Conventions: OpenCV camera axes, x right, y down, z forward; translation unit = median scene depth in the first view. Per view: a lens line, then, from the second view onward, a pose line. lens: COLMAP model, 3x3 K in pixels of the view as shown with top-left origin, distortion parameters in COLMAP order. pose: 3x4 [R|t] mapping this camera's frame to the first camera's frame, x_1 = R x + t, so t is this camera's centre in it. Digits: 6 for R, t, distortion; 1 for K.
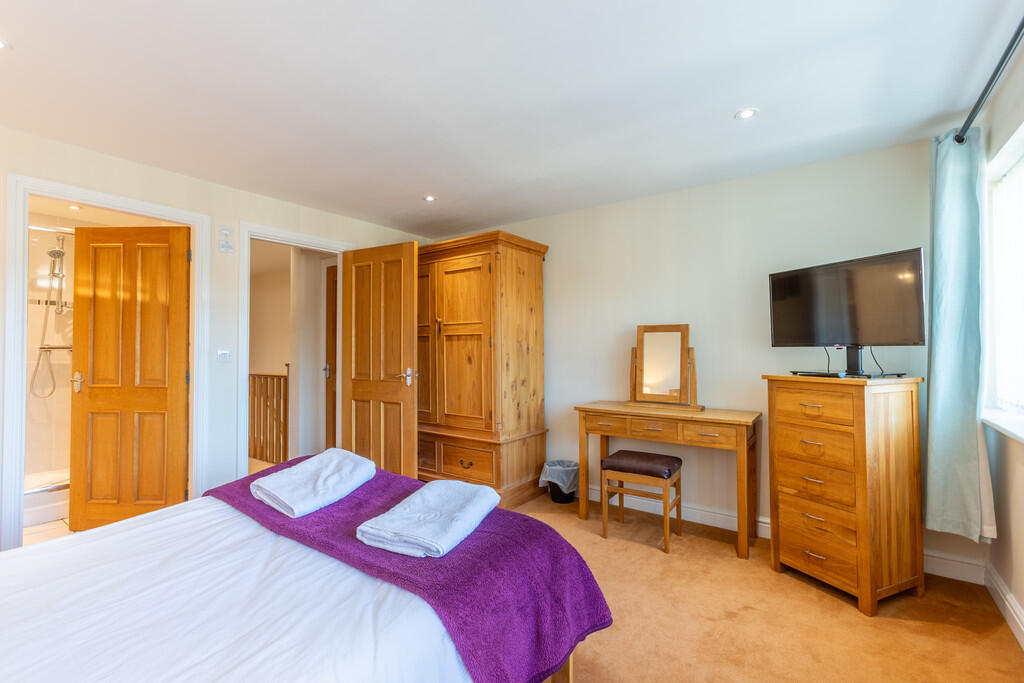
lens RADIAL K [[456.5, 0, 505.2], [0, 456.5, 347.4], [0, 0, 1]] dist [-0.008014, 0.004615]
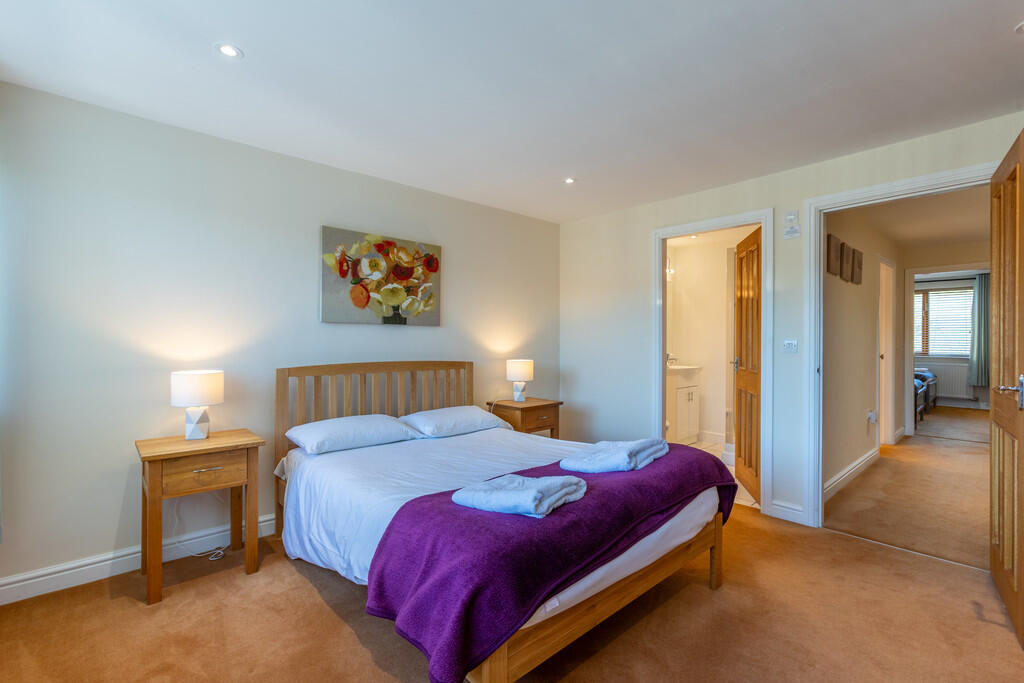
lens RADIAL K [[456.5, 0, 504.1], [0, 456.5, 336.7], [0, 0, 1]] dist [-0.008014, 0.004615]
pose [[-0.215893, -0.003241, -0.976412, 0.474740], [-0.000756, 0.999995, -0.003152, 0.002799], [0.976417, 0.000058, -0.215895, 0.636960]]
